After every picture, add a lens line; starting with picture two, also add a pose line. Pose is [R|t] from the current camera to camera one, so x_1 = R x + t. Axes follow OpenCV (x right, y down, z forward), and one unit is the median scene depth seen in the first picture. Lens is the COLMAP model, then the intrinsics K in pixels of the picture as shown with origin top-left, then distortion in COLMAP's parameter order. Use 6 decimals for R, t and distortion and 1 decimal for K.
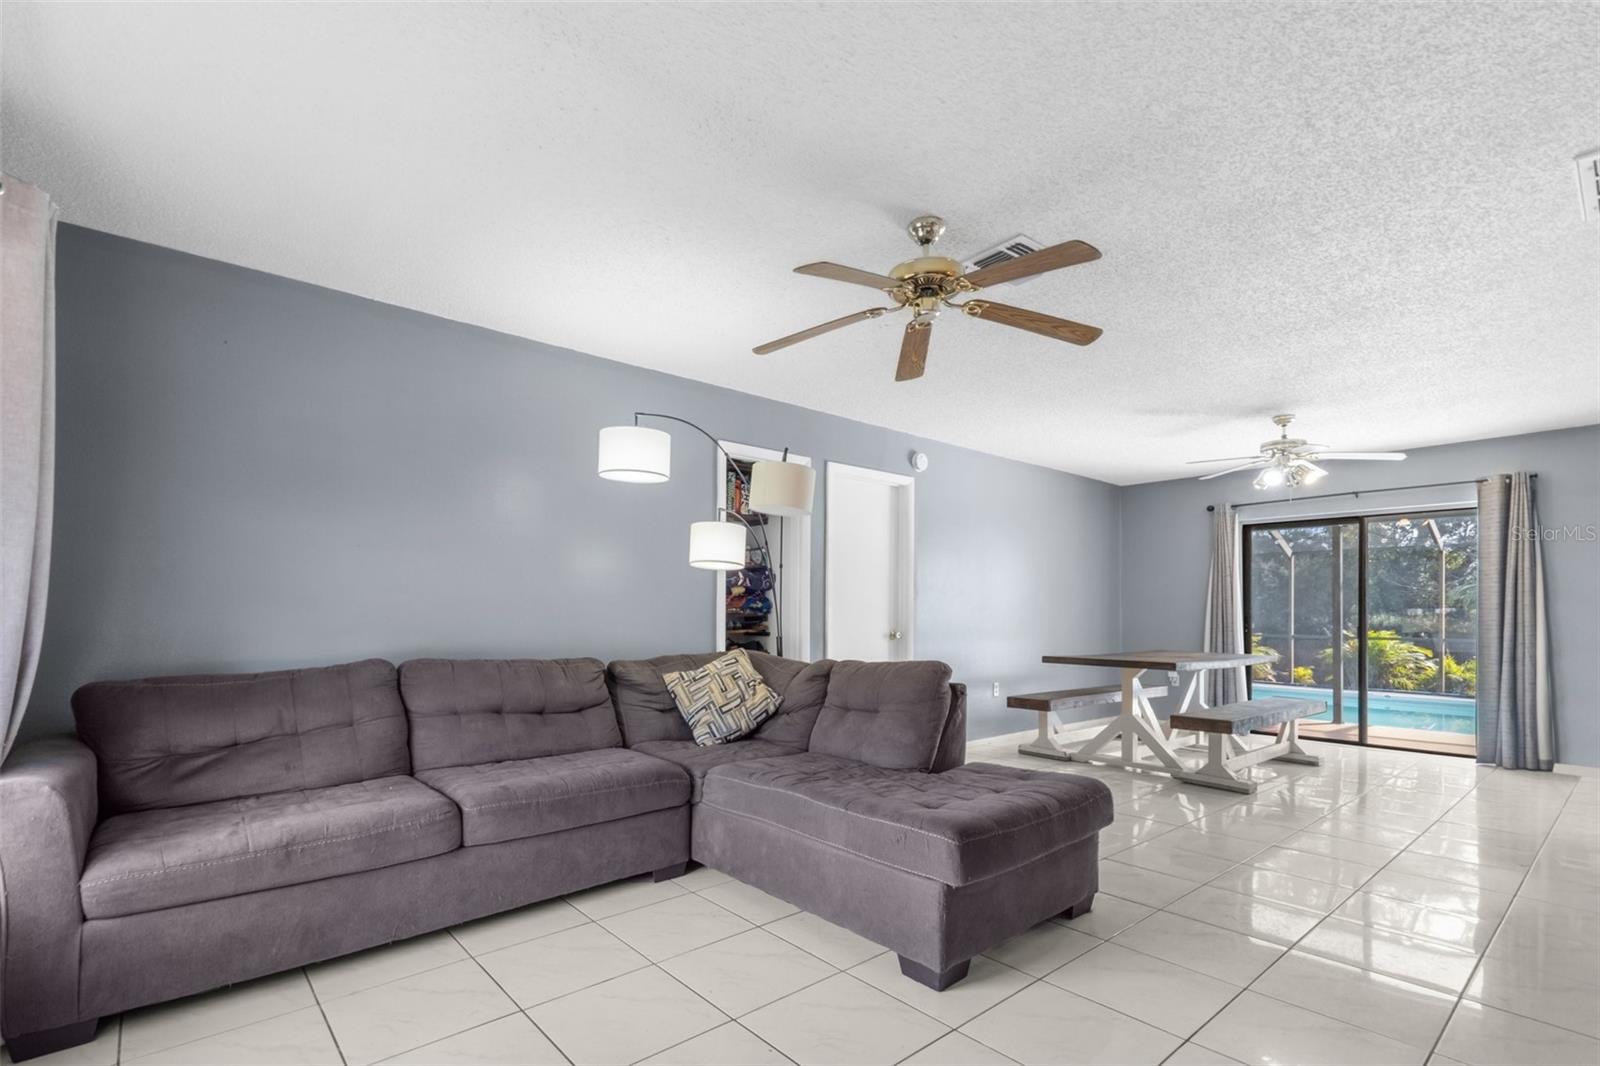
lens RADIAL K [[752.9, 0, 799.3], [0, 752.9, 616.6], [0, 0, 1]] dist [0.000240, -0.001140]
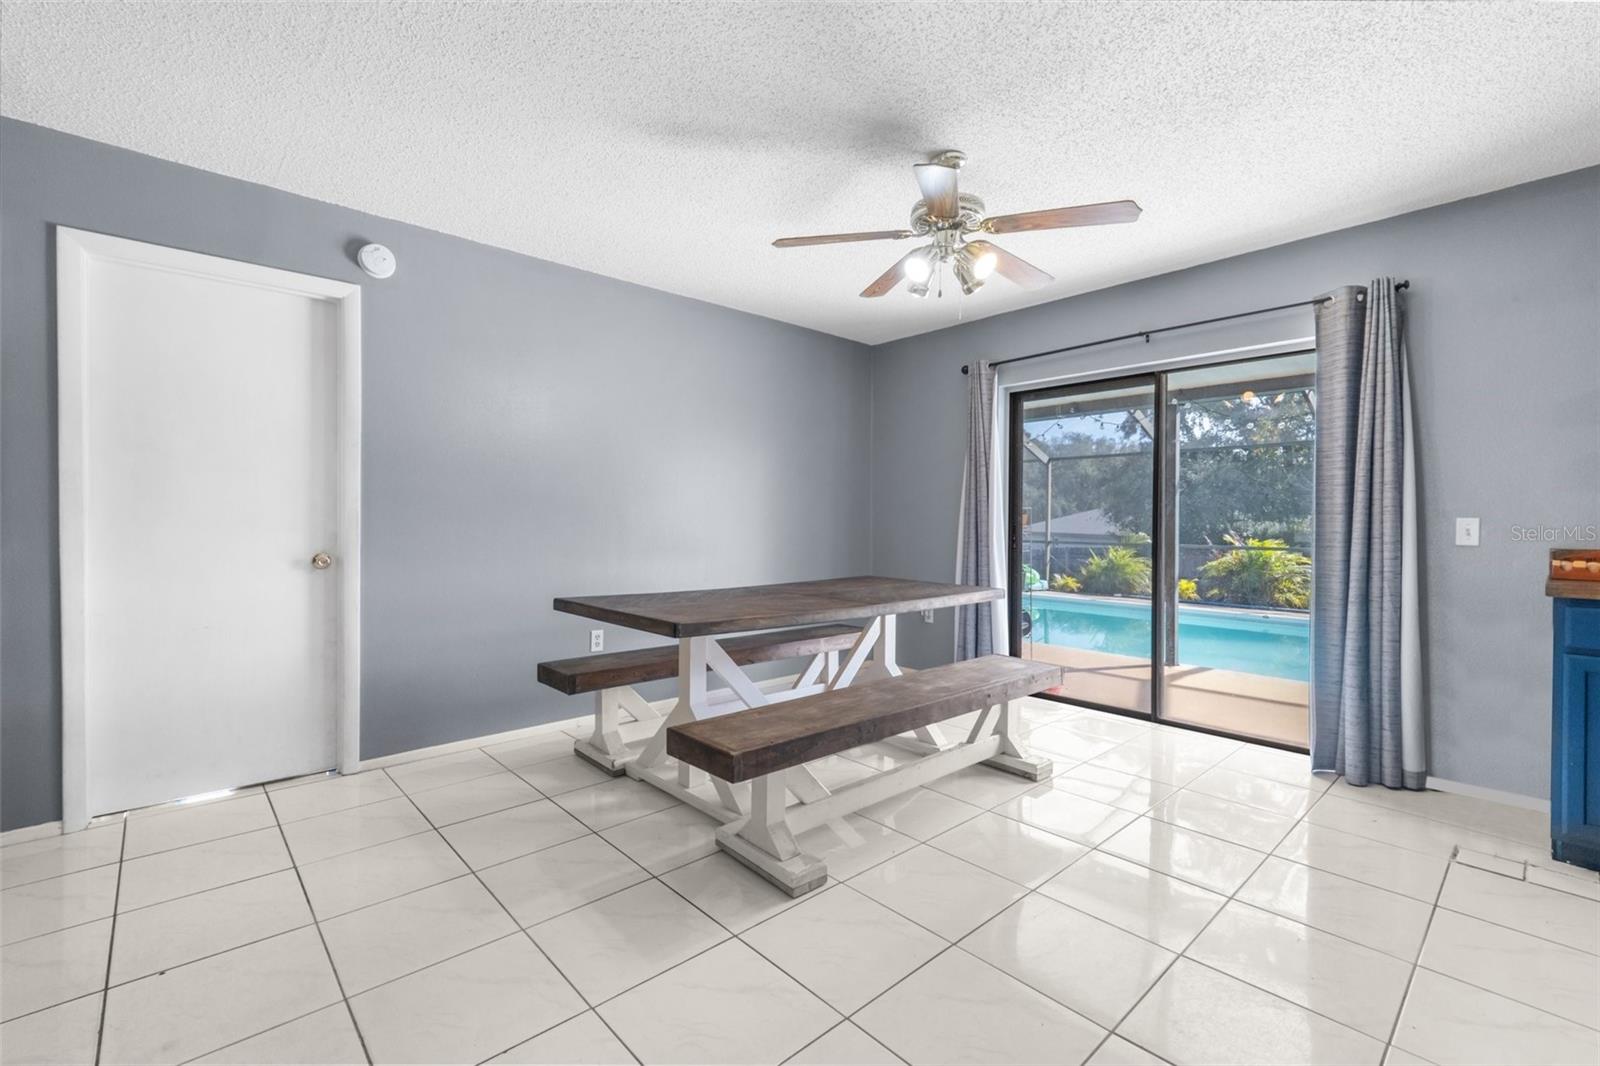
lens RADIAL K [[706.0, 0, 800.0], [0, 706.0, 533.0], [0, 0, 1]] dist [0.001117, -0.000244]
pose [[0.999589, -0.000978, 0.028647, 0.478958], [0.000559, 0.999893, 0.014651, -0.002810], [-0.028659, -0.014629, 0.999482, 0.448609]]
